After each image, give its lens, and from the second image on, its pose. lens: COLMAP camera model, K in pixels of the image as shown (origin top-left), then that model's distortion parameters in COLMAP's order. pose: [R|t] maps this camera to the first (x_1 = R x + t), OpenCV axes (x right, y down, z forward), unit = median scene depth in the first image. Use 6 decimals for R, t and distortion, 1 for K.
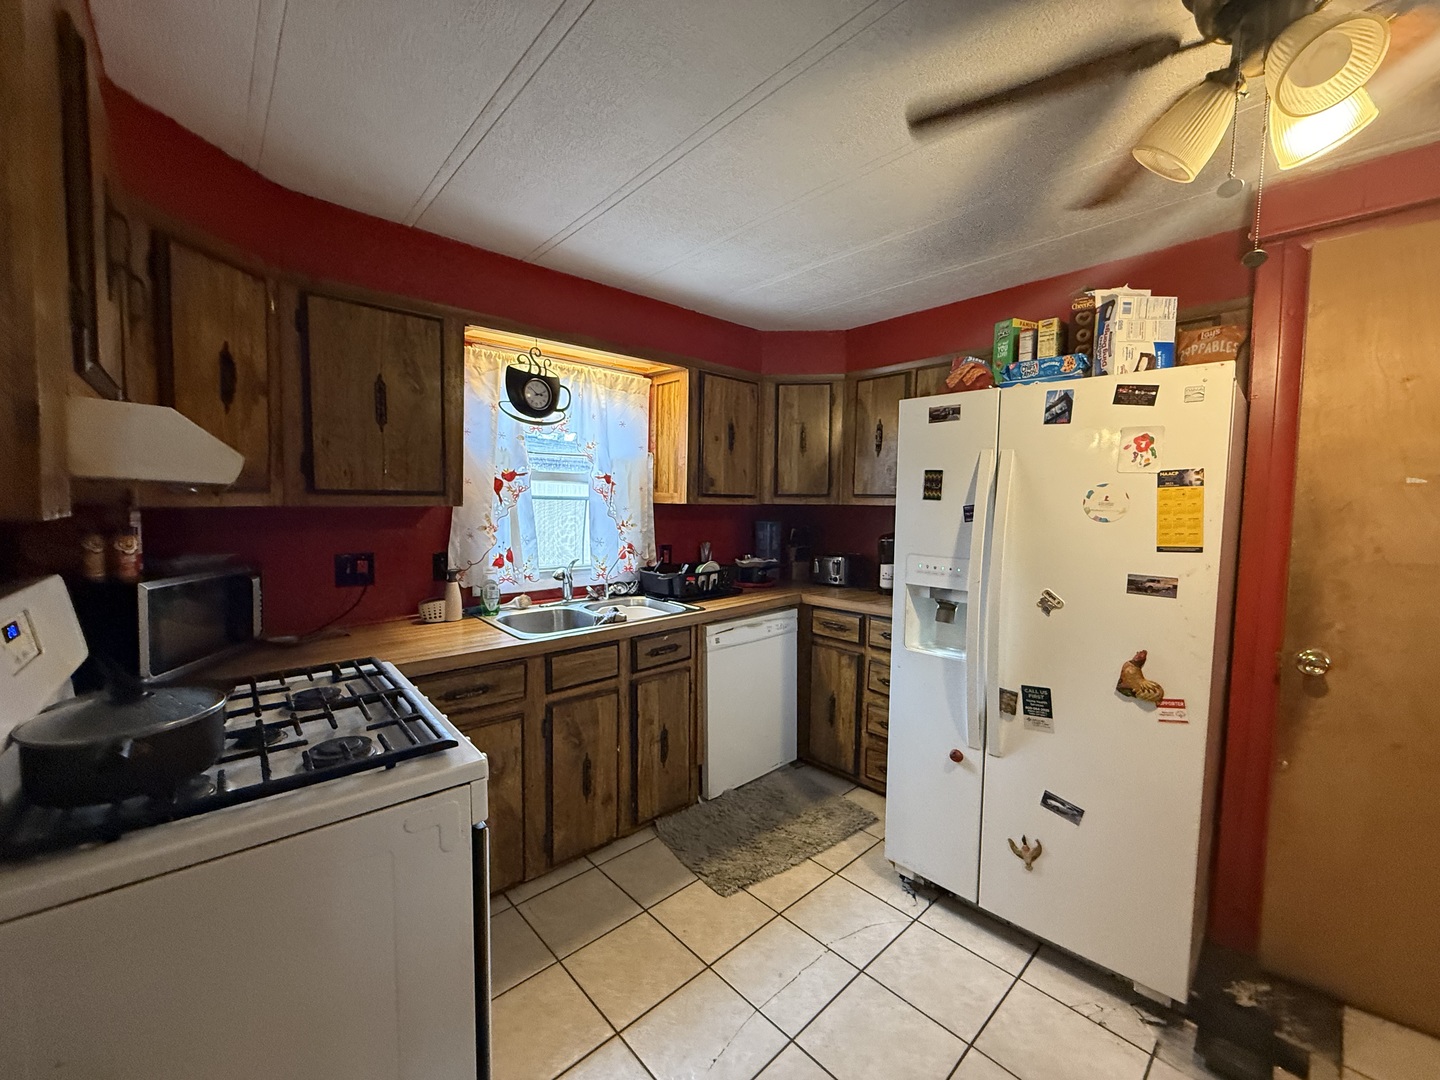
lens RADIAL K [[573.1, 0, 716.9], [0, 573.1, 543.5], [0, 0, 1]] dist [0.000298, -0.000372]
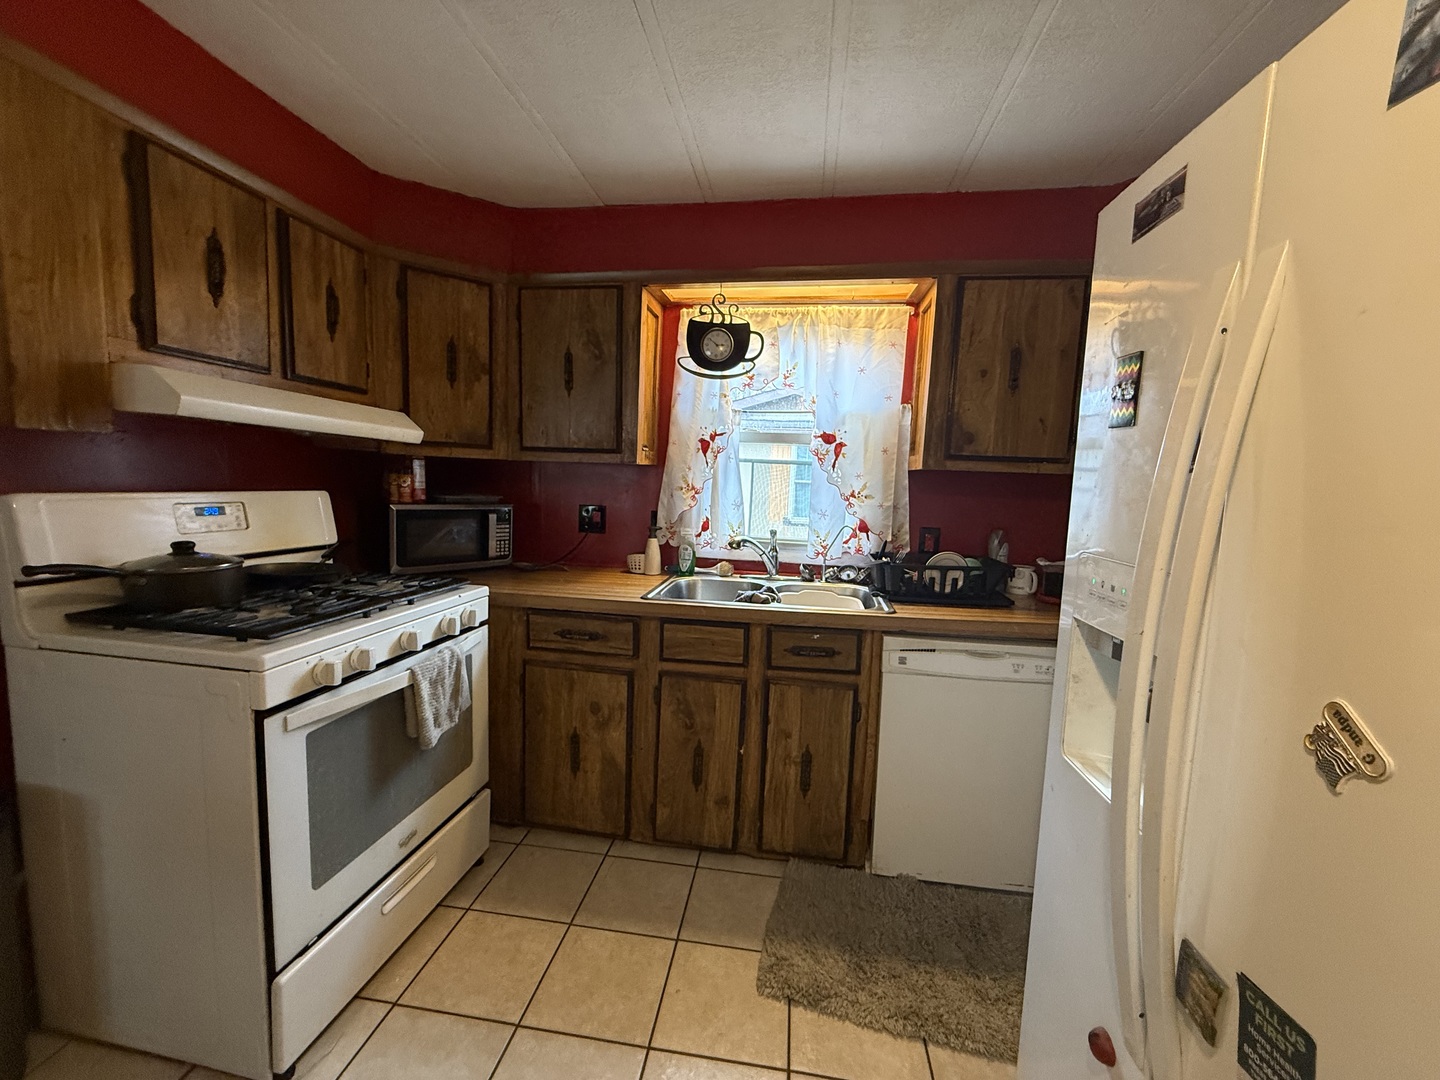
lens RADIAL K [[573.1, 0, 717.3], [0, 573.1, 542.3], [0, 0, 1]] dist [0.000298, -0.000372]
pose [[0.631230, 0.094479, -0.769820, 0.445557], [-0.085464, 0.994982, 0.052035, 0.009717], [0.770873, 0.032946, 0.636137, 0.433093]]
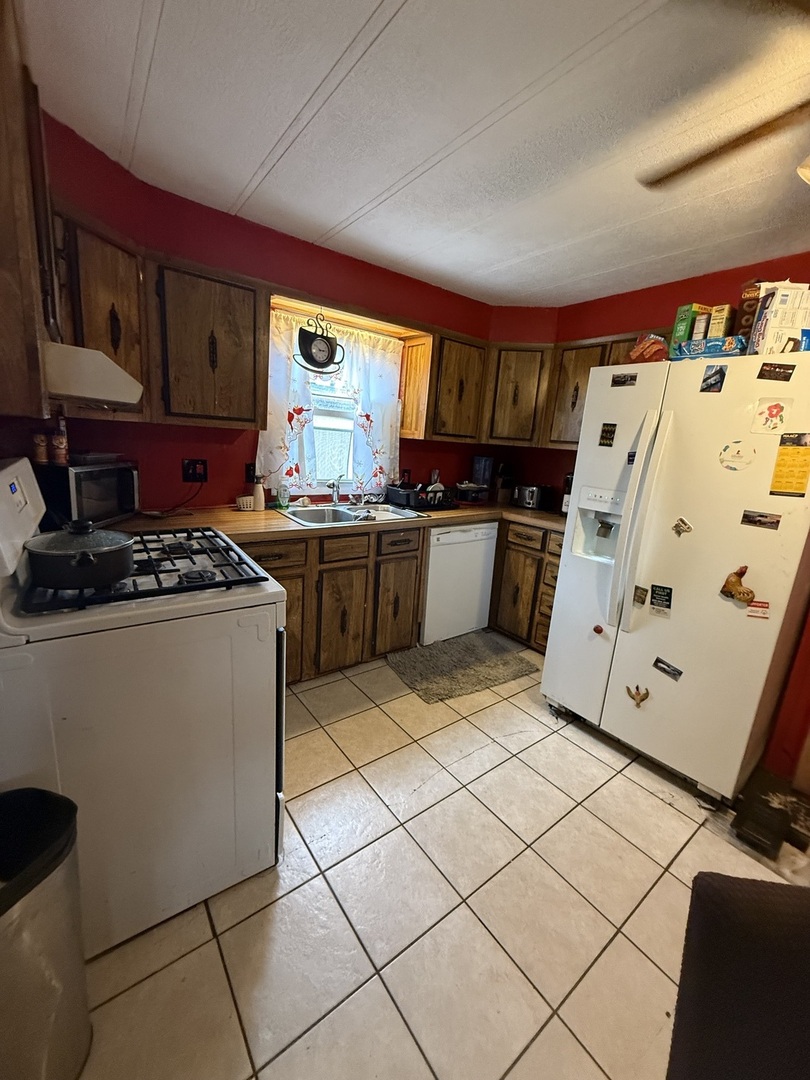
lens RADIAL K [[429.8, 0, 404.6], [0, 429.8, 538.2], [0, 0, 1]] dist [0.000298, -0.000372]
pose [[0.993347, 0.080009, -0.082826, 0.007241], [-0.066694, 0.986032, 0.152620, 0.012303], [0.093880, -0.146080, 0.984808, -0.058515]]
